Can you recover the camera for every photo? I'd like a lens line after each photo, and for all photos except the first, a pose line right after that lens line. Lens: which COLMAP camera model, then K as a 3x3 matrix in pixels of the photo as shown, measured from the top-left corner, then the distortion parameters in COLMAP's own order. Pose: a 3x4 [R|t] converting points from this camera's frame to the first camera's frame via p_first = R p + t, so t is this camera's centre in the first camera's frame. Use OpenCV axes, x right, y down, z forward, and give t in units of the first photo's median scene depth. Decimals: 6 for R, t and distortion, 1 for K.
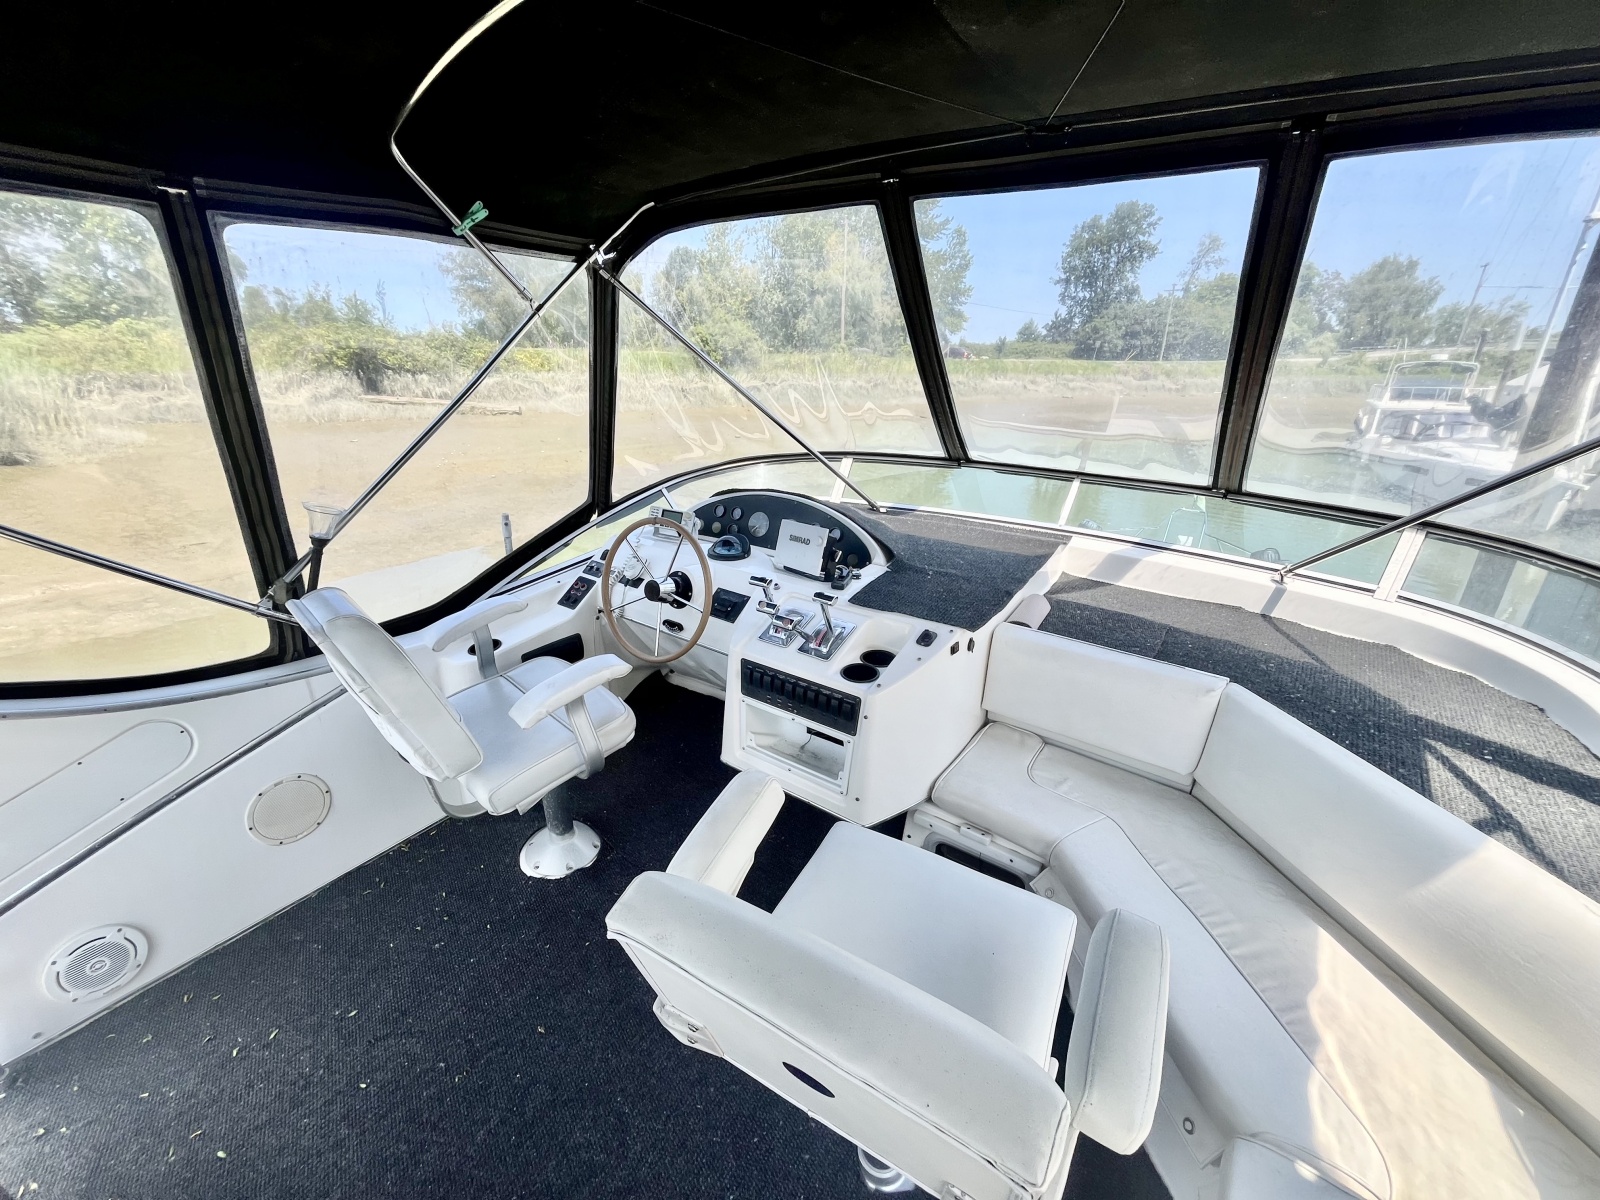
lens RADIAL K [[643.2, 0, 793.8], [0, 643.2, 601.7], [0, 0, 1]] dist [-0.001691, -0.000434]
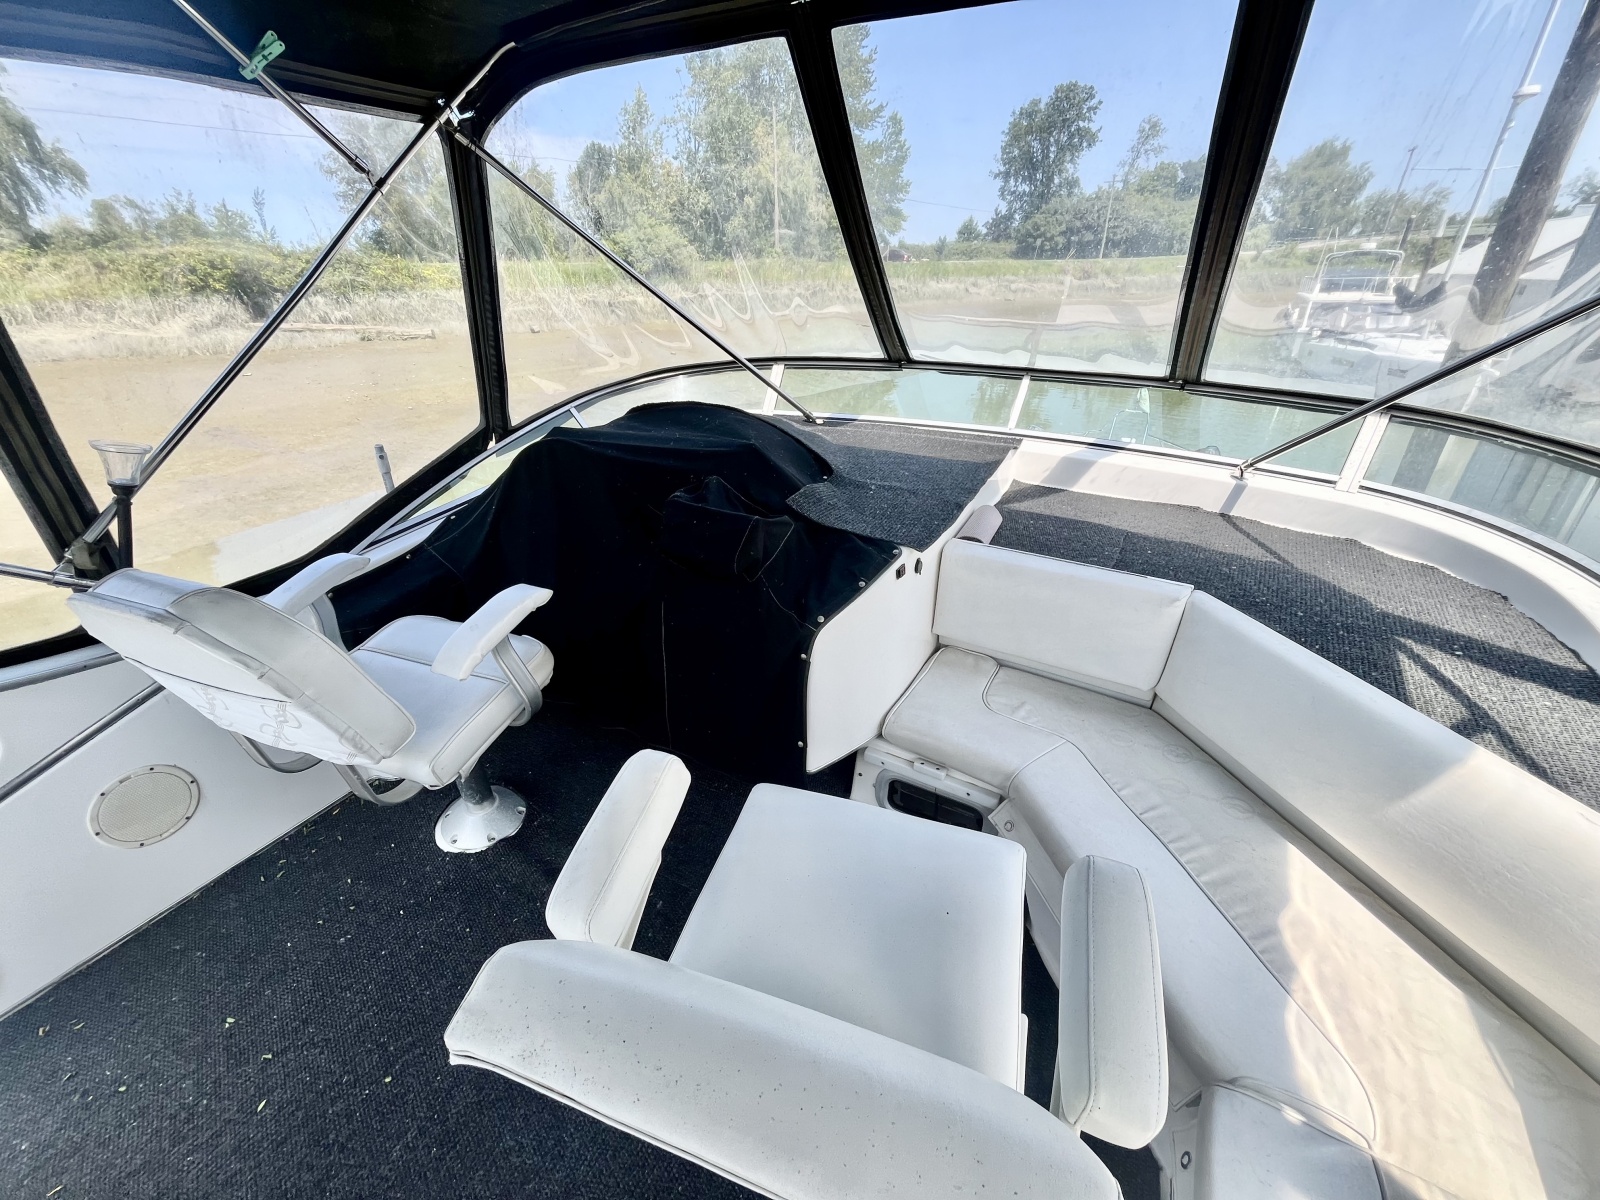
lens RADIAL K [[643.2, 0, 793.8], [0, 643.2, 597.6], [0, 0, 1]] dist [-0.001691, -0.000434]
pose [[0.995493, -0.065012, 0.069048, 0.026121], [0.056729, 0.991651, 0.115800, -0.002391], [-0.075999, -0.111361, 0.990870, 0.082919]]
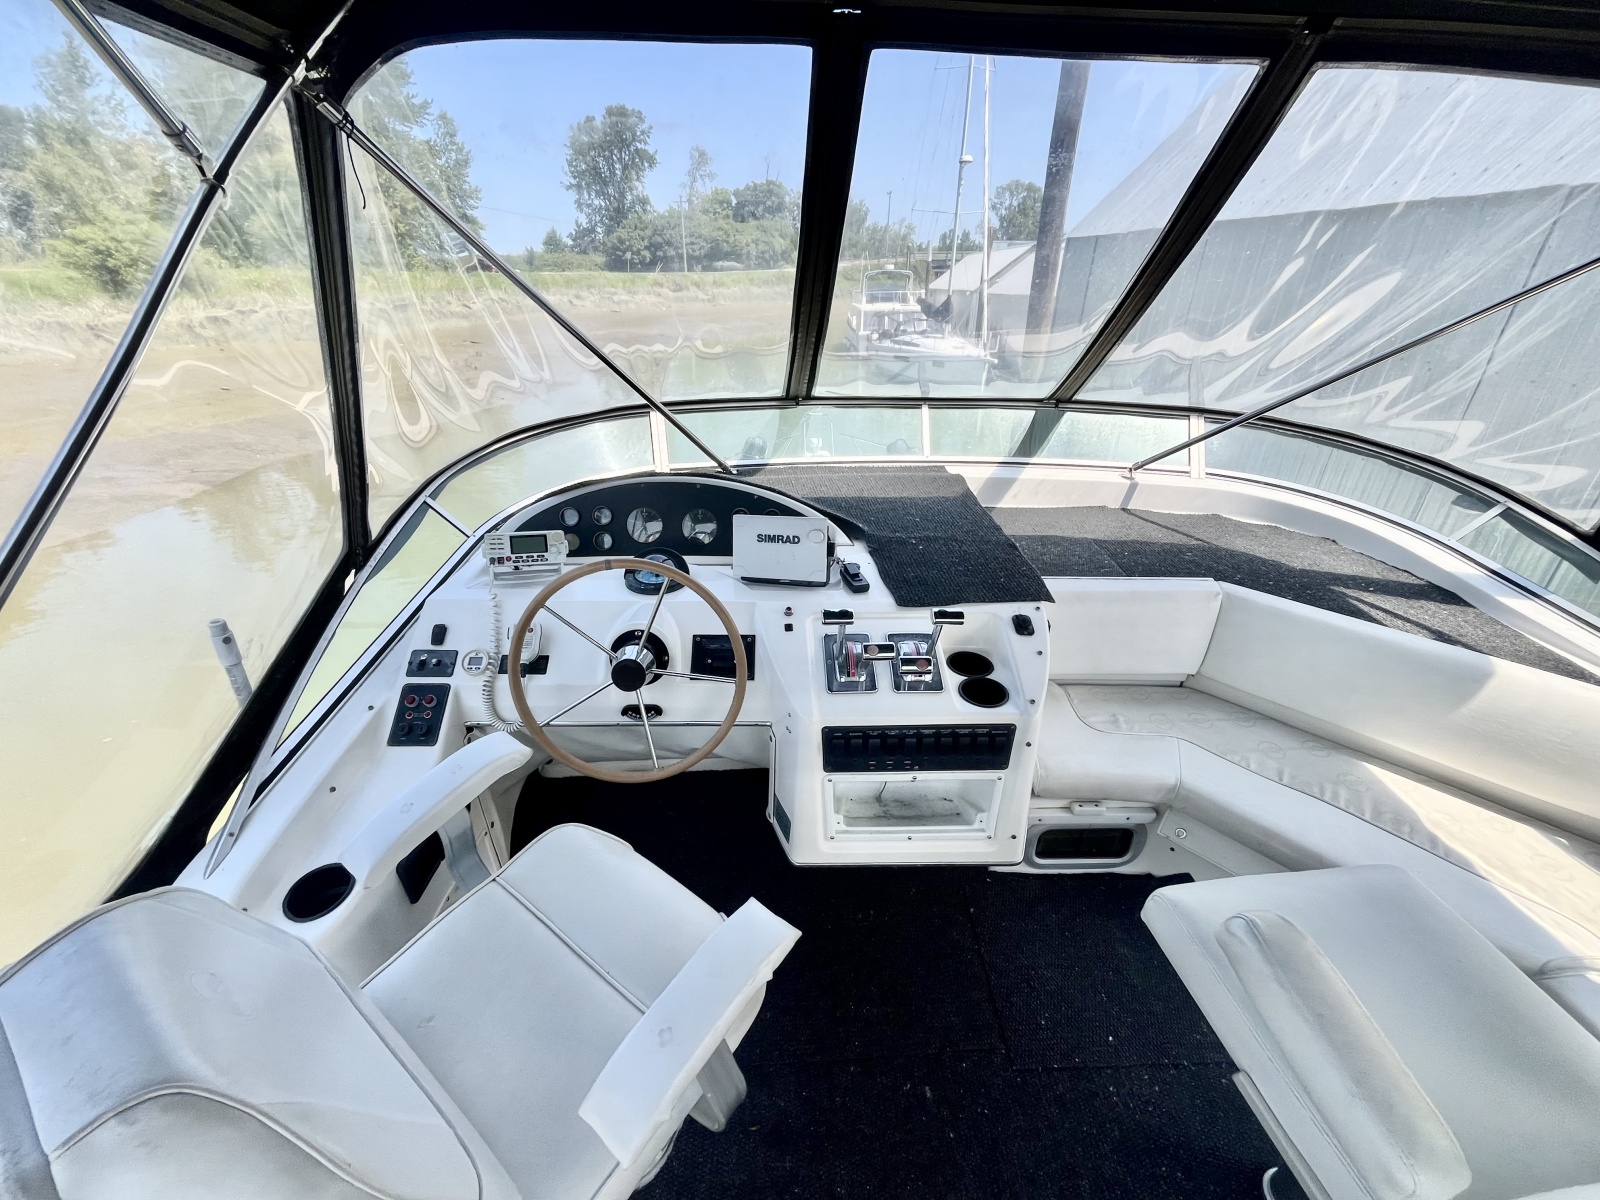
lens RADIAL K [[643.2, 0, 787.1], [0, 643.2, 599.4], [0, 0, 1]] dist [-0.001691, -0.000434]
pose [[0.801499, -0.280265, 0.528253, -0.325253], [0.220392, 0.959632, 0.174741, -0.130035], [-0.555902, -0.023632, 0.830912, 0.321061]]
